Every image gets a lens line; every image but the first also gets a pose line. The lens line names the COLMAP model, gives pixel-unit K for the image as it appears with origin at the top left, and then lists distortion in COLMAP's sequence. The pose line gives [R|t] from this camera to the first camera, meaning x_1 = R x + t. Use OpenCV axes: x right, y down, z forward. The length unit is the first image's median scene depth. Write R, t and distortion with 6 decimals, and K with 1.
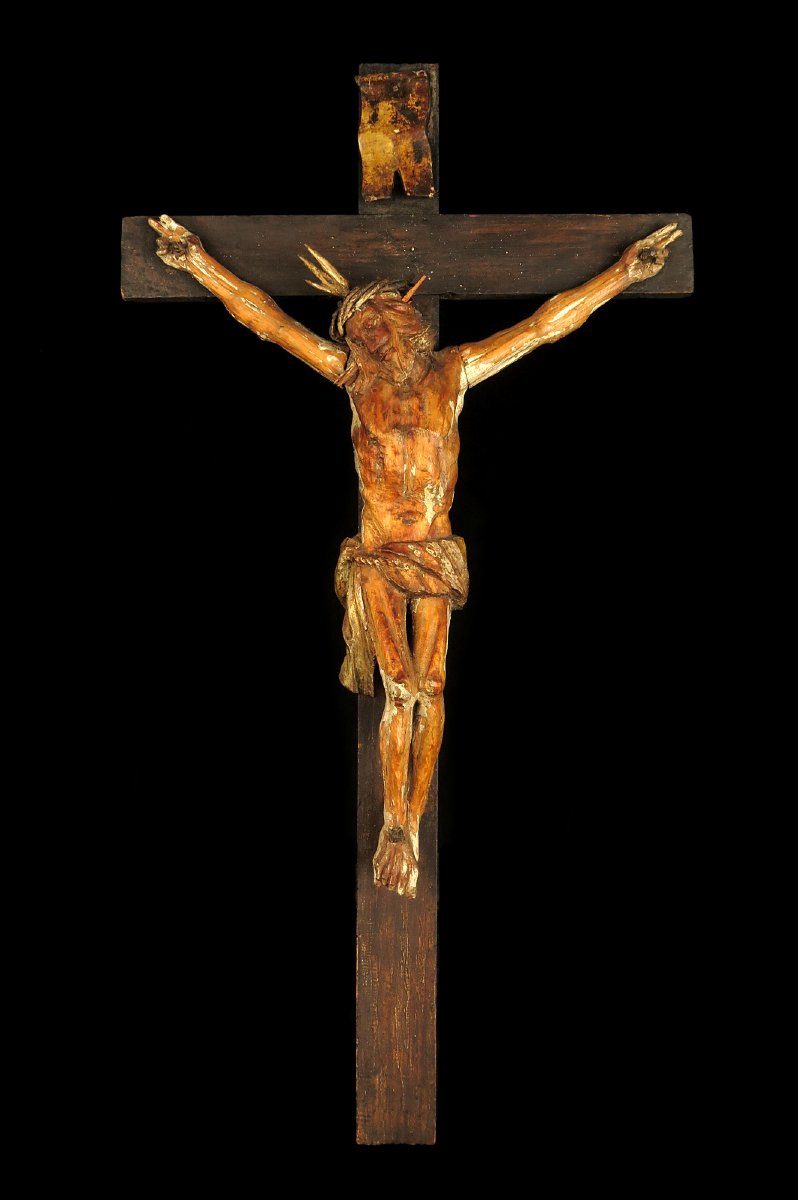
lens RADIAL K [[1273.6, 0, 397.9], [0, 1273.6, 610.0], [0, 0, 1]] dist [-0.021963, 0.000000]
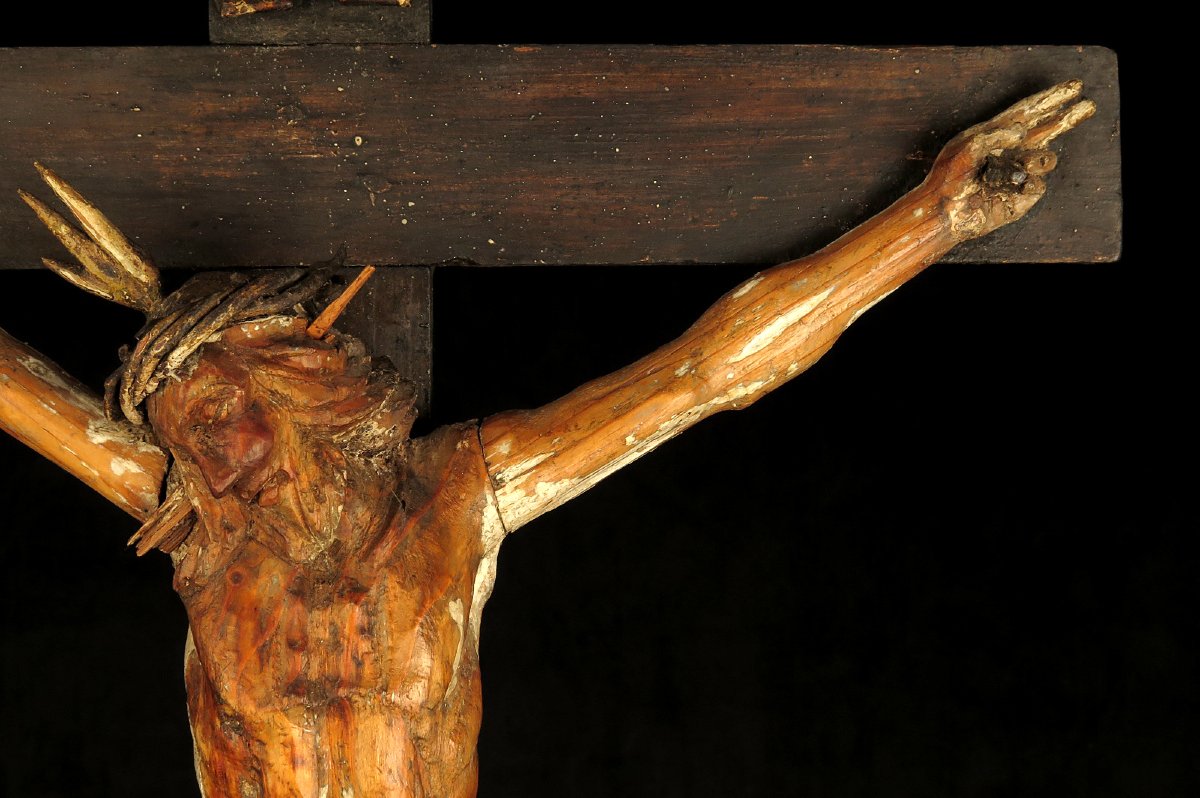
lens RADIAL K [[2079.2, 0, 593.7], [0, 2079.2, 425.0], [0, 0, 1]] dist [-0.096478, 0.000000]
pose [[0.999369, -0.001741, 0.035489, 0.059298], [0.000033, 0.998844, 0.048077, -0.237064], [-0.035532, -0.048046, 0.998213, 0.412768]]
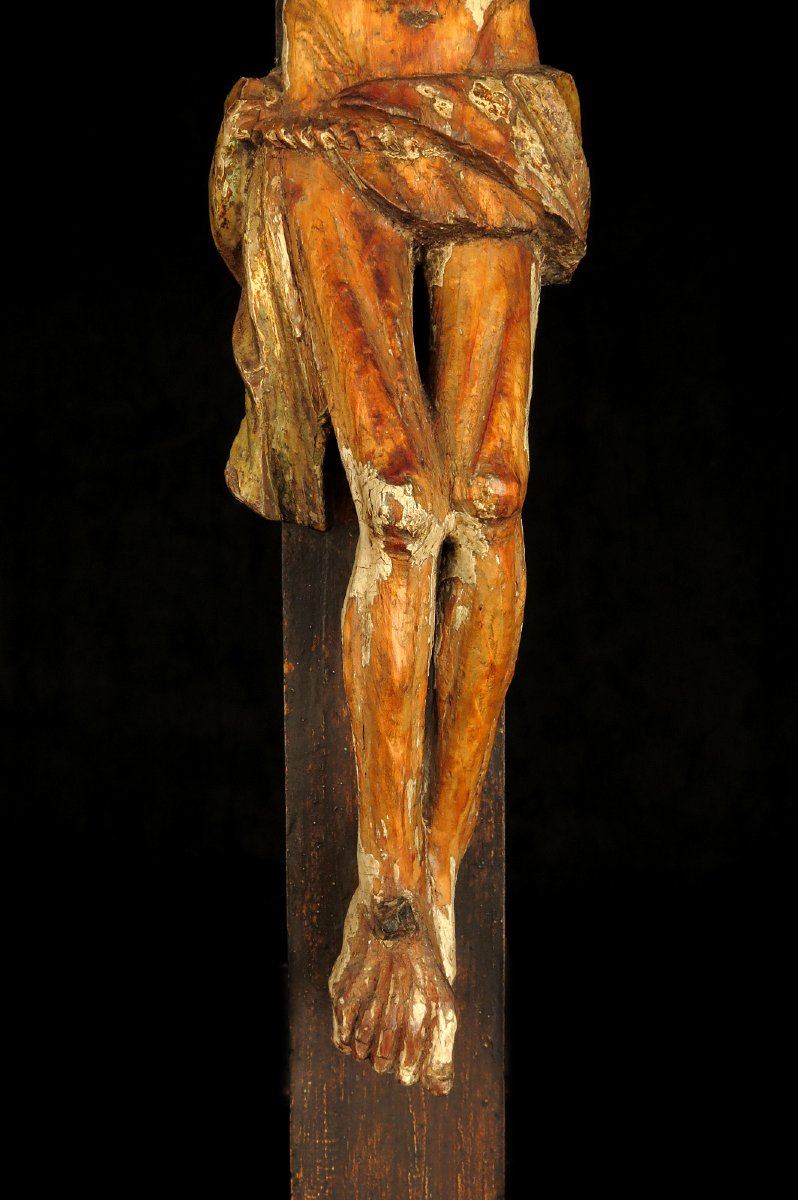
lens RADIAL K [[2079.2, 0, 403.5], [0, 2079.2, 592.8], [0, 0, 1]] dist [-0.096478, 0.000000]
pose [[0.999874, -0.013399, 0.008507, -0.002106], [0.012748, 0.997289, 0.072478, 0.044105], [-0.009455, -0.072361, 0.997334, 0.422849]]
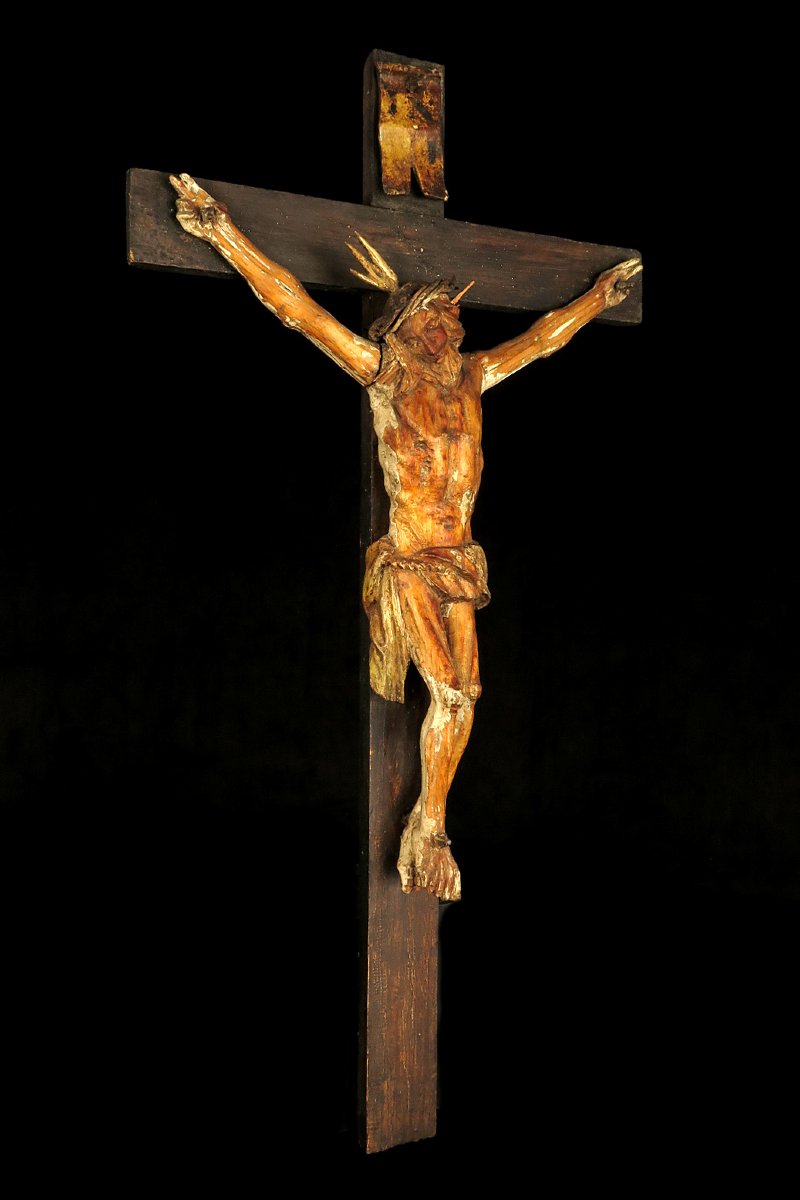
lens RADIAL K [[1148.1, 0, 398.4], [0, 1148.1, 608.6], [0, 0, 1]] dist [-0.013823, 0.000000]
pose [[0.879060, -0.015090, 0.476472, -0.445858], [0.002690, 0.999640, 0.026698, -0.028798], [-0.476703, -0.022187, 0.878784, 0.222128]]
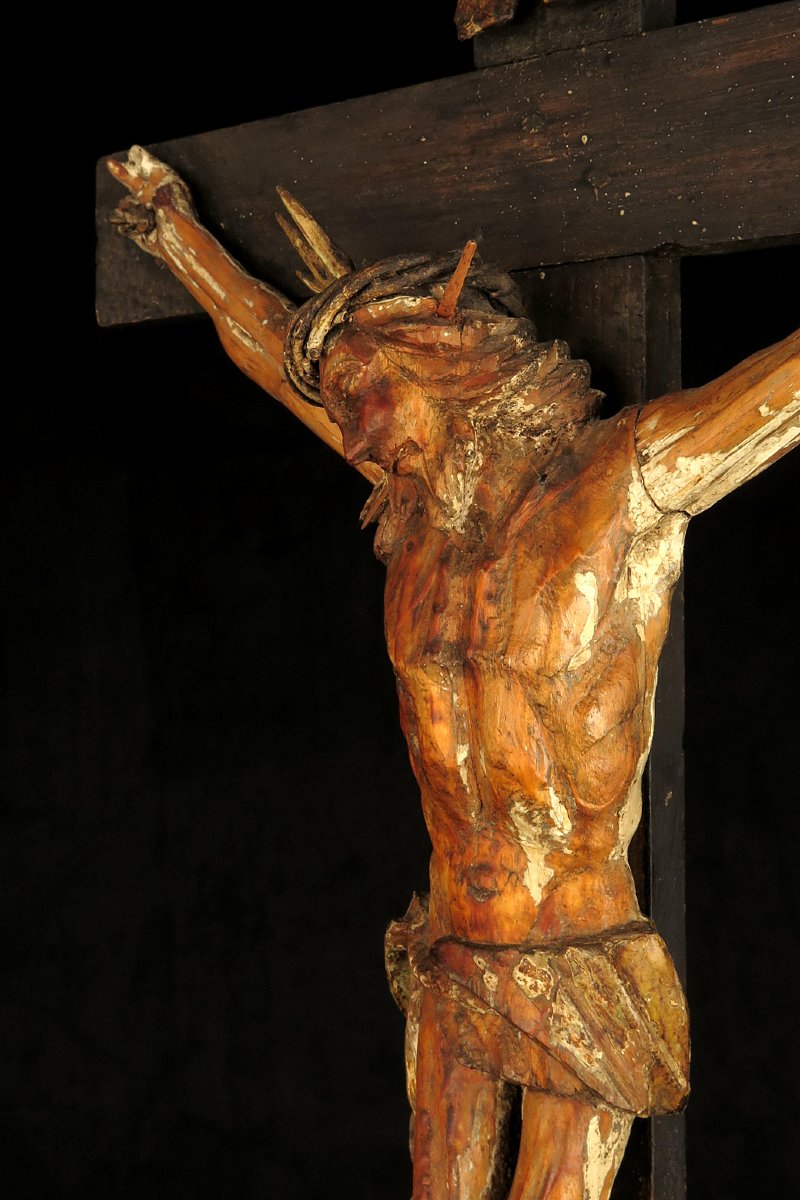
lens RADIAL K [[1779.4, 0, 391.8], [0, 1779.4, 614.1], [0, 0, 1]] dist [-0.065113, 0.000000]
pose [[0.743817, 0.031984, -0.667618, 0.331862], [0.010158, 0.998198, 0.059138, -0.179562], [0.668306, -0.050770, 0.742152, 0.580391]]
